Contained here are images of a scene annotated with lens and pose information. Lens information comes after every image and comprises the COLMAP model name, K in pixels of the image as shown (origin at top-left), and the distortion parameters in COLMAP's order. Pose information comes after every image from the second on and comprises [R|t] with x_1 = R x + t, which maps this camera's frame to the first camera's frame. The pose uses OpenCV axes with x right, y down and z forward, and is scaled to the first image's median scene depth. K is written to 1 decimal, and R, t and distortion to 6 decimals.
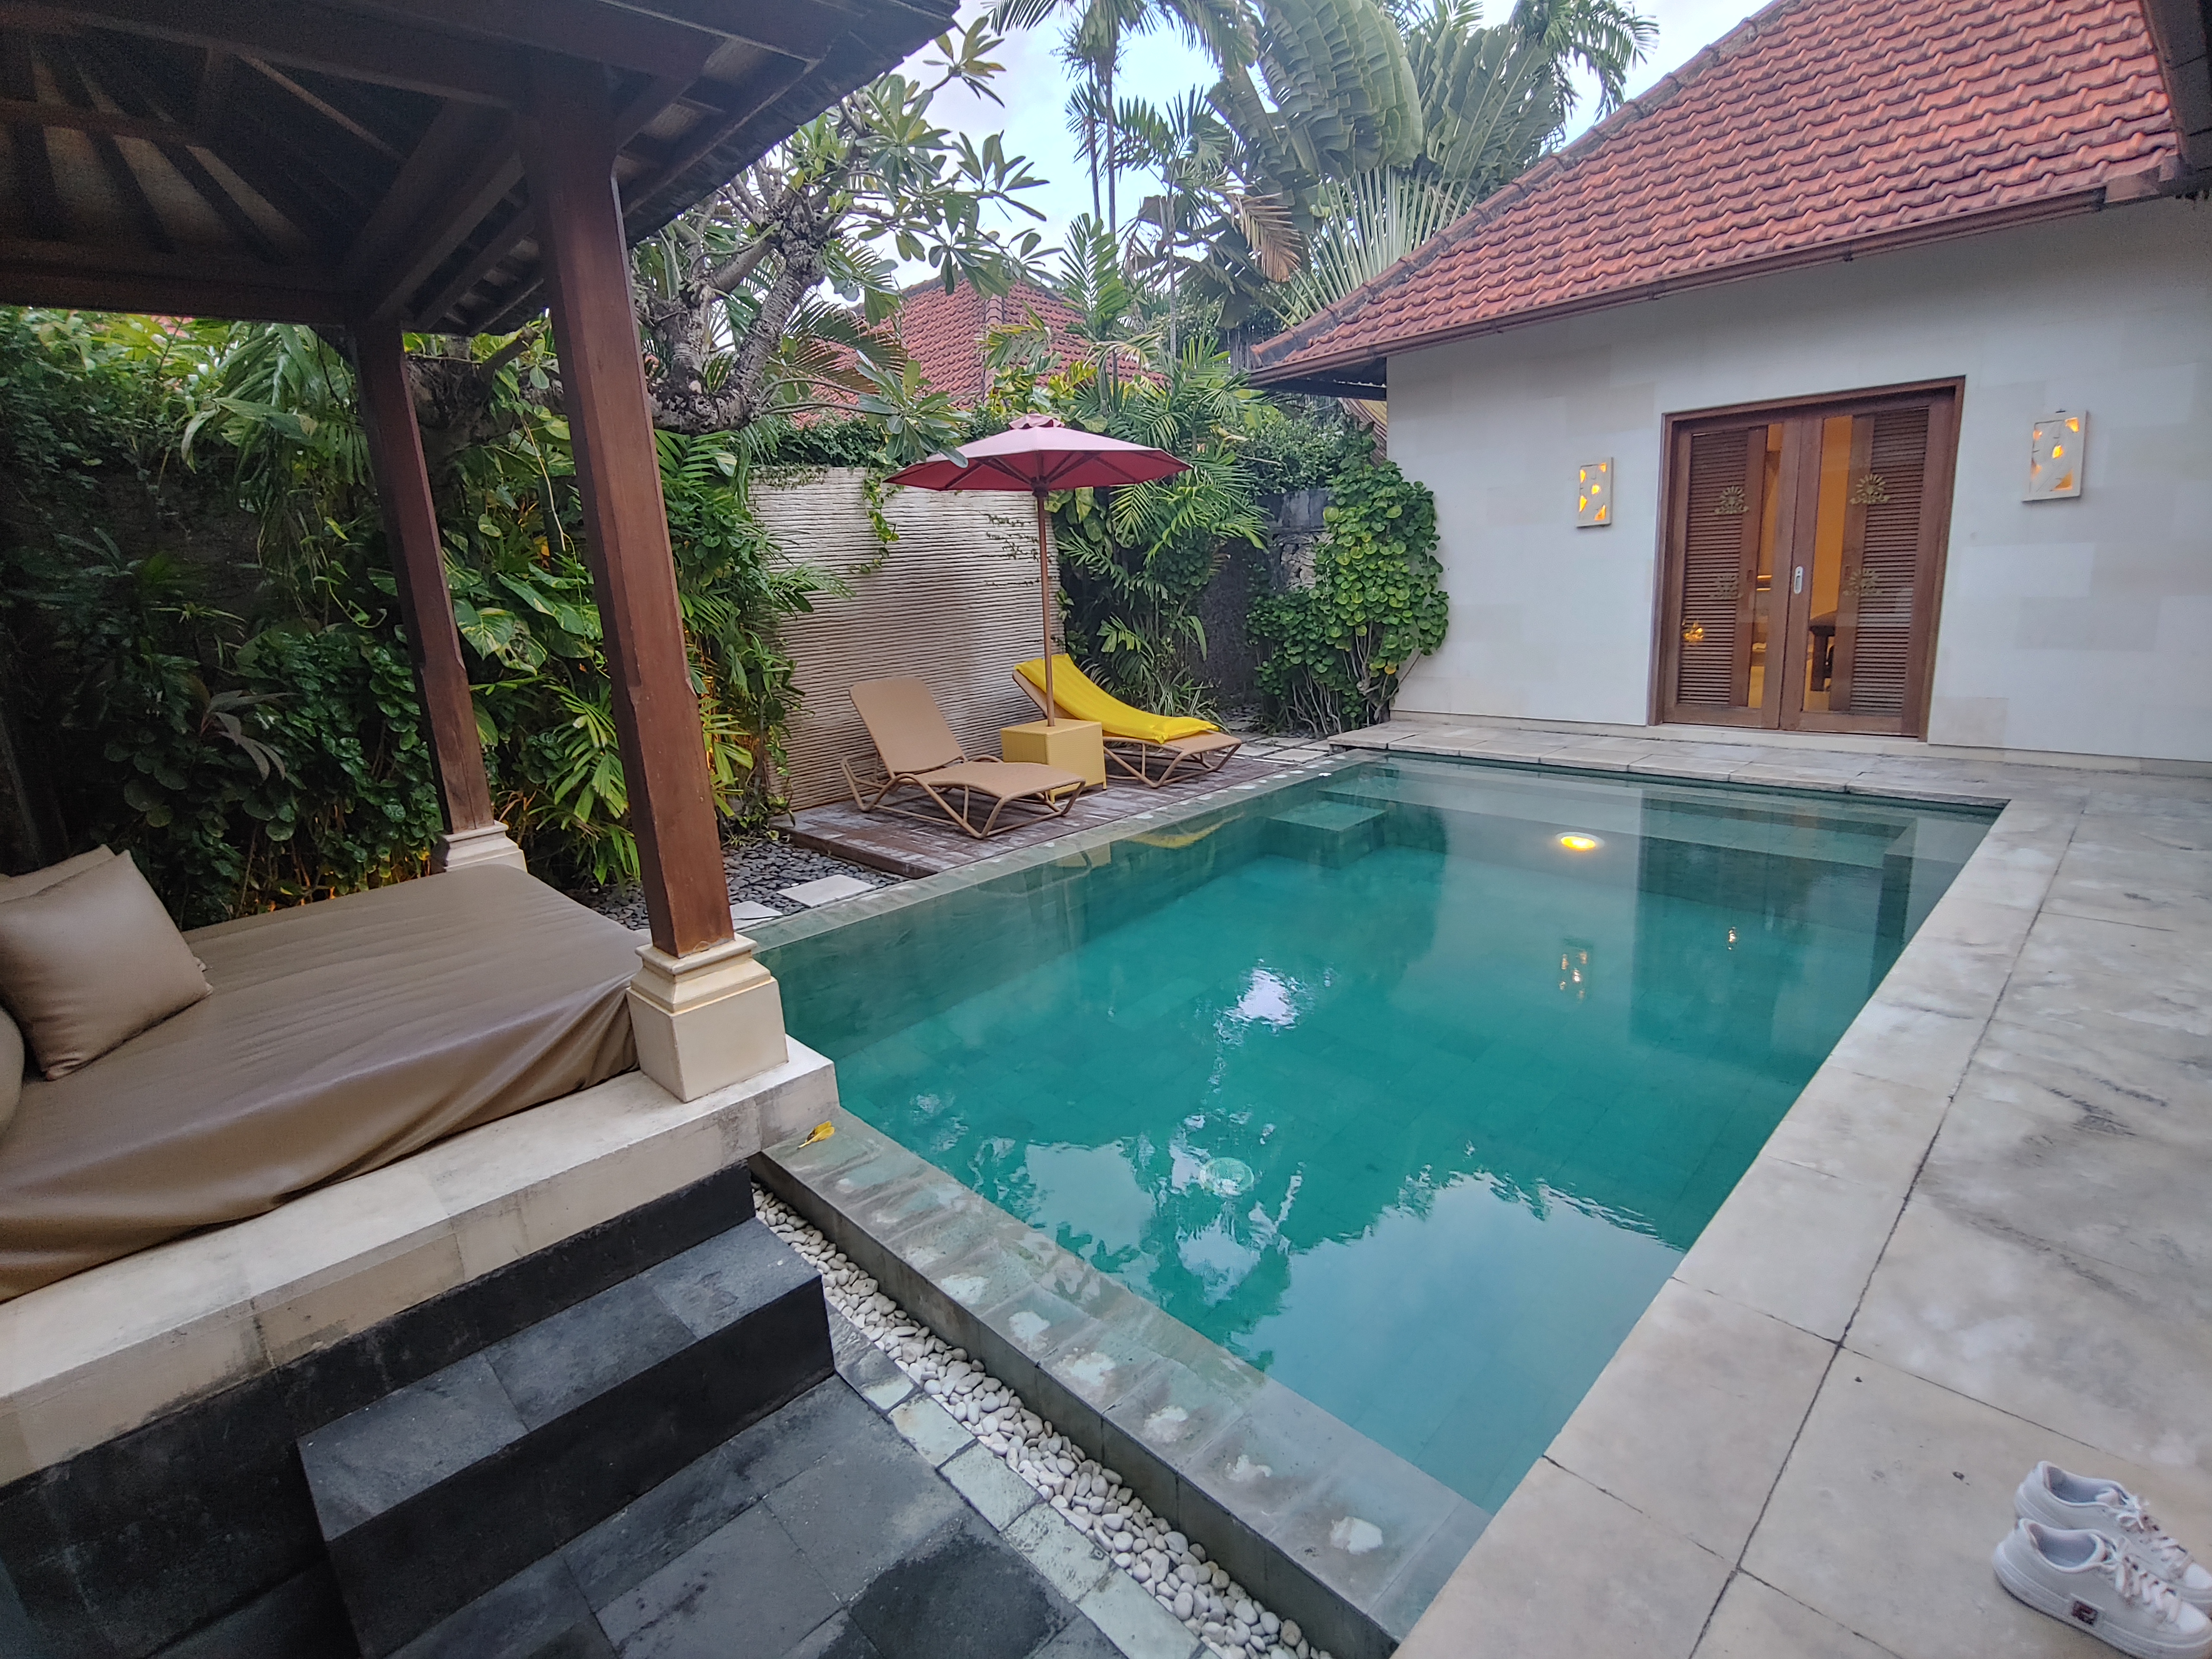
lens RADIAL K [[1060.5, 0, 1114.9], [0, 1060.5, 815.1], [0, 0, 1]] dist [-0.012092, -0.001576]
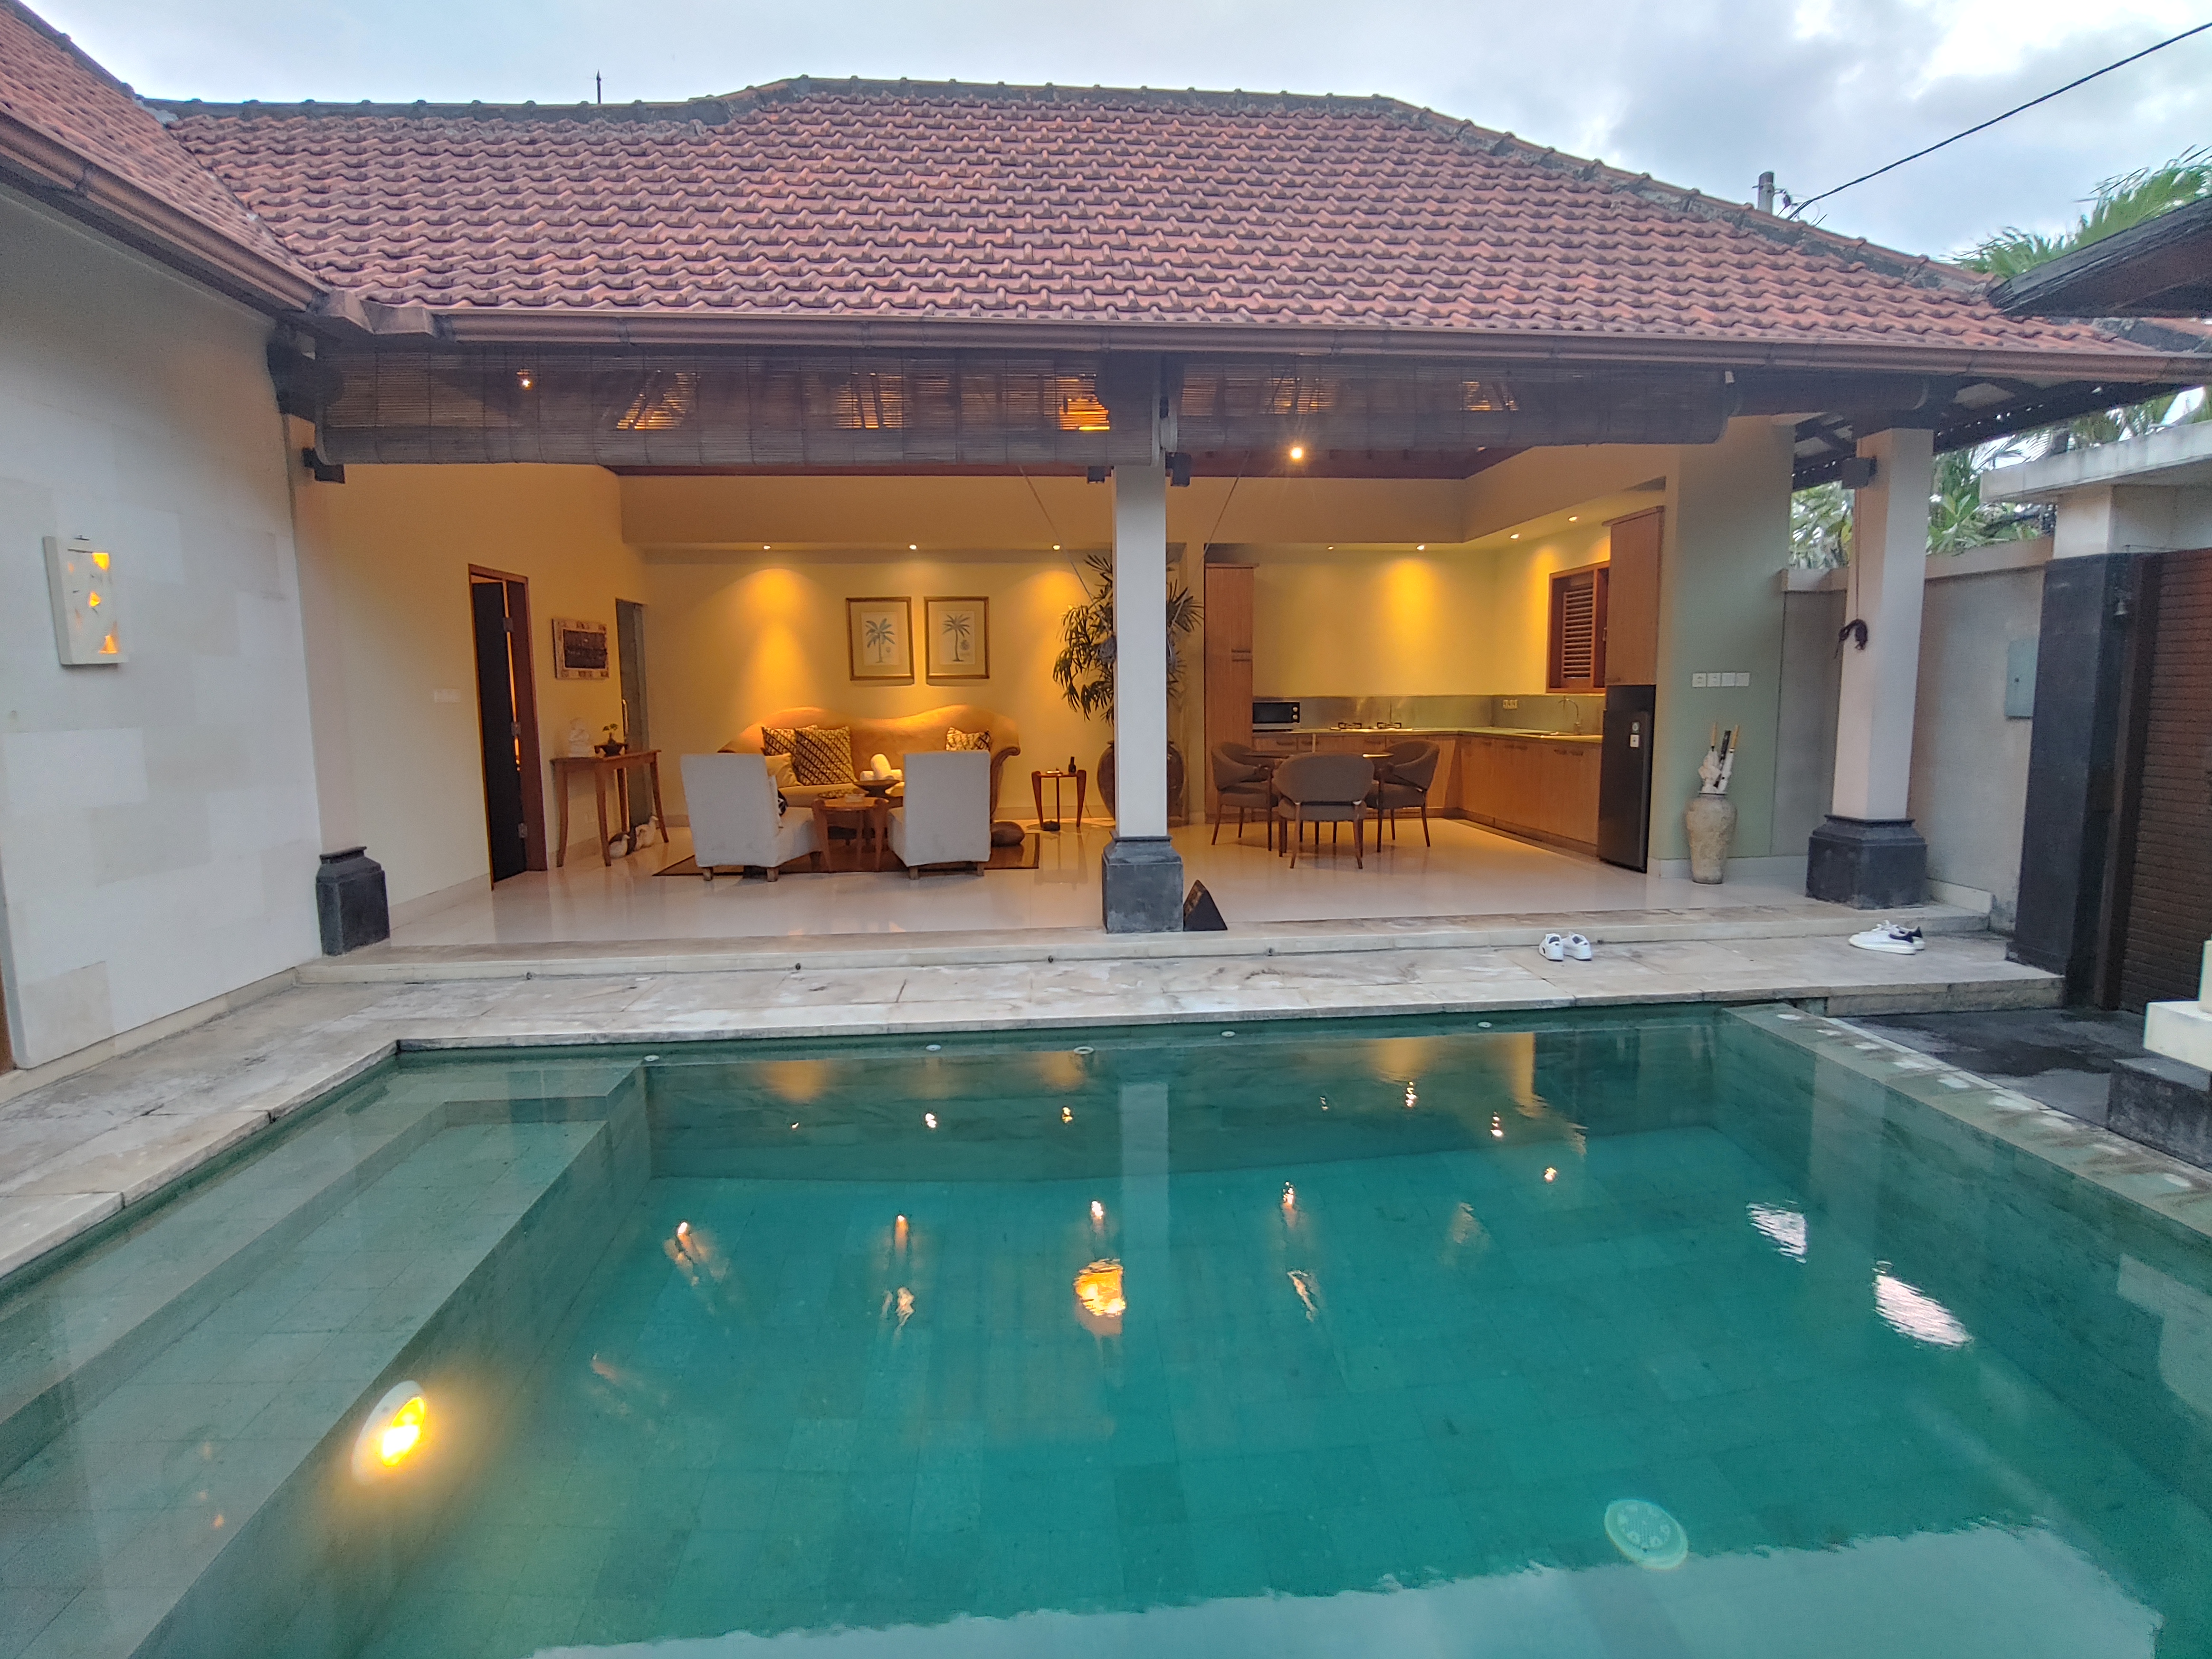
lens RADIAL K [[1060.5, 0, 1118.5], [0, 1060.5, 806.0], [0, 0, 1]] dist [-0.012092, -0.001576]
pose [[-0.768731, 0.002986, 0.639566, -0.060947], [0.207385, 0.947123, 0.244846, -0.294508], [-0.605016, 0.320857, -0.728702, 1.358435]]
